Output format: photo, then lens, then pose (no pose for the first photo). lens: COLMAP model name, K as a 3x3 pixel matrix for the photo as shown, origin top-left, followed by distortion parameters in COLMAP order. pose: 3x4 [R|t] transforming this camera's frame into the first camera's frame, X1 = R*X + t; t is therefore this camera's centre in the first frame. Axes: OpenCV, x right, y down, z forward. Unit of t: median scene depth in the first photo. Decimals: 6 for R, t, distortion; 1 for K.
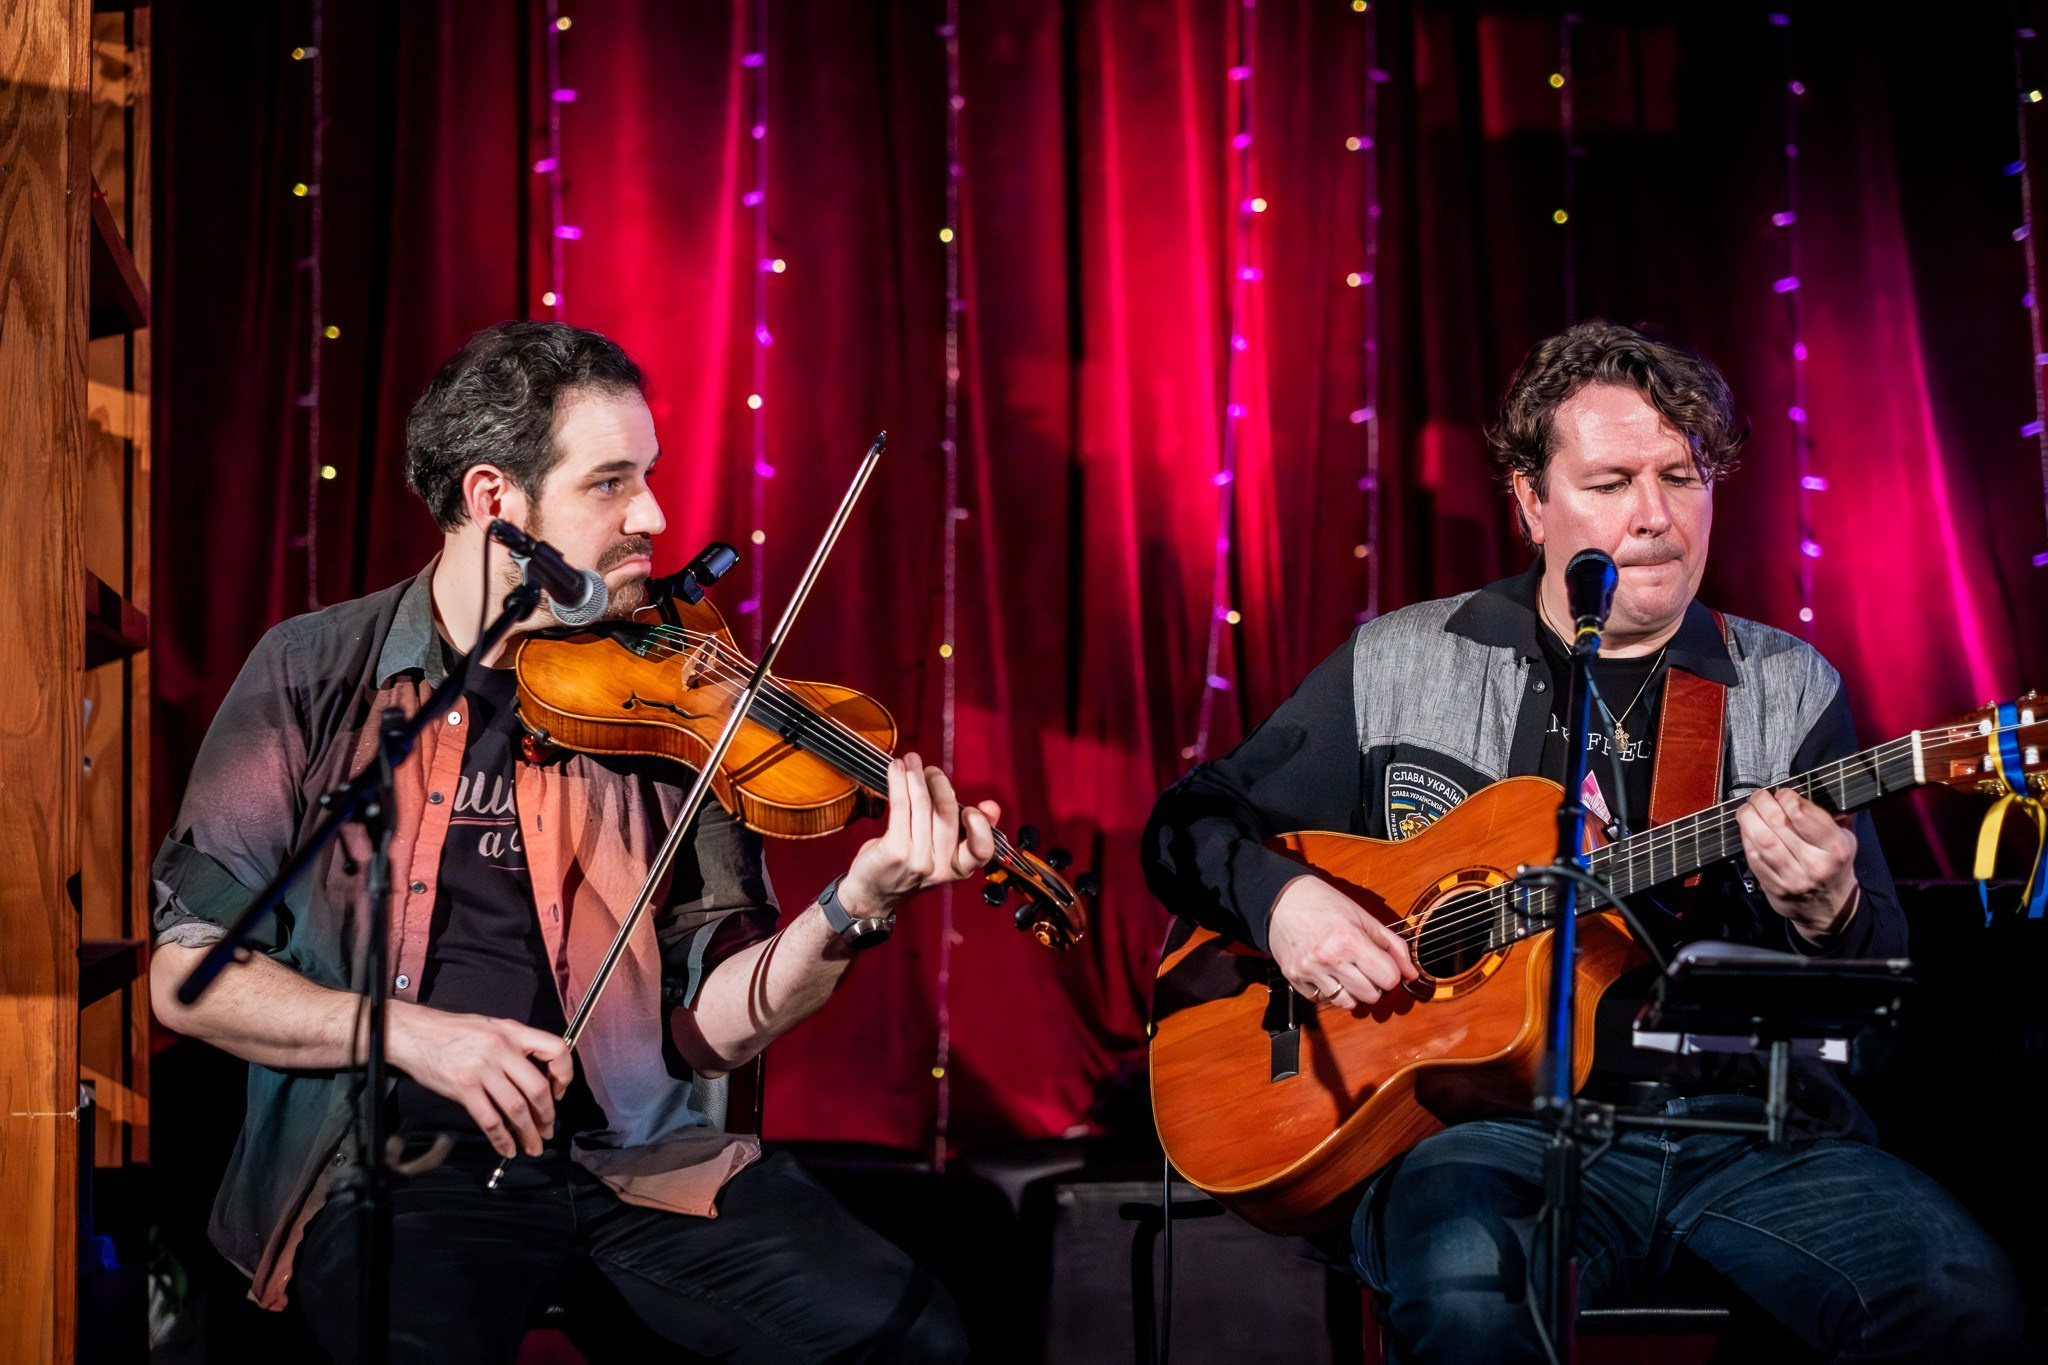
lens RADIAL K [[5036.9, 0, 1040.0], [0, 5036.9, 743.1], [0, 0, 1]] dist [0.075930, 0.000000]
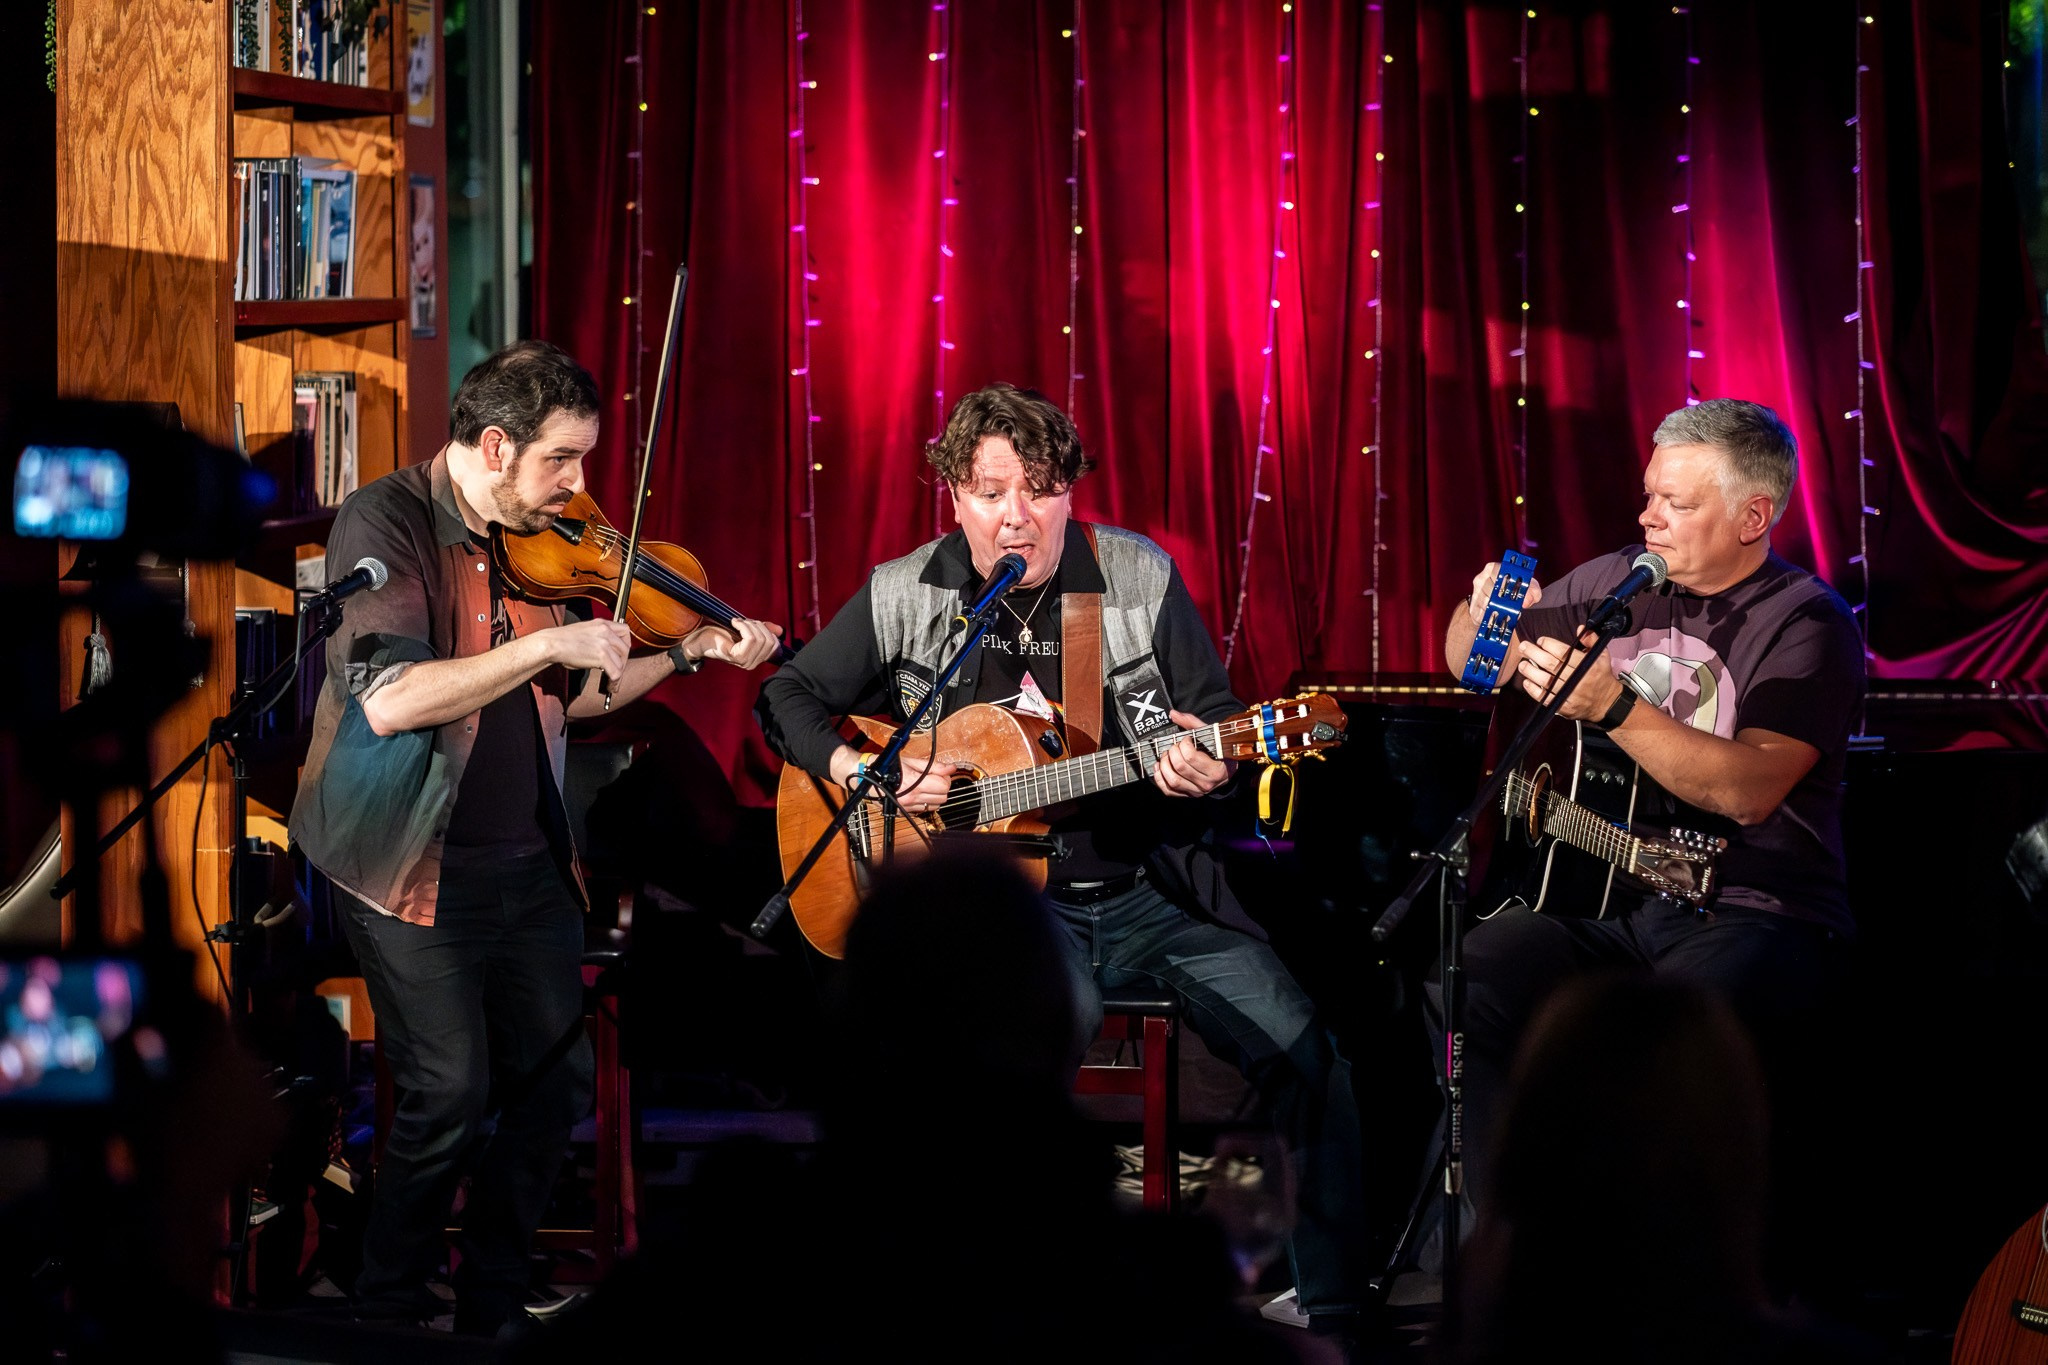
lens RADIAL K [[5036.9, 0, 1025.2], [0, 5036.9, 707.1], [0, 0, 1]] dist [0.075930, 0.000000]
pose [[0.969983, 0.023722, -0.242011, 0.392082], [0.001361, 0.994685, 0.102954, -0.123260], [0.243167, -0.100193, 0.964796, -0.477723]]
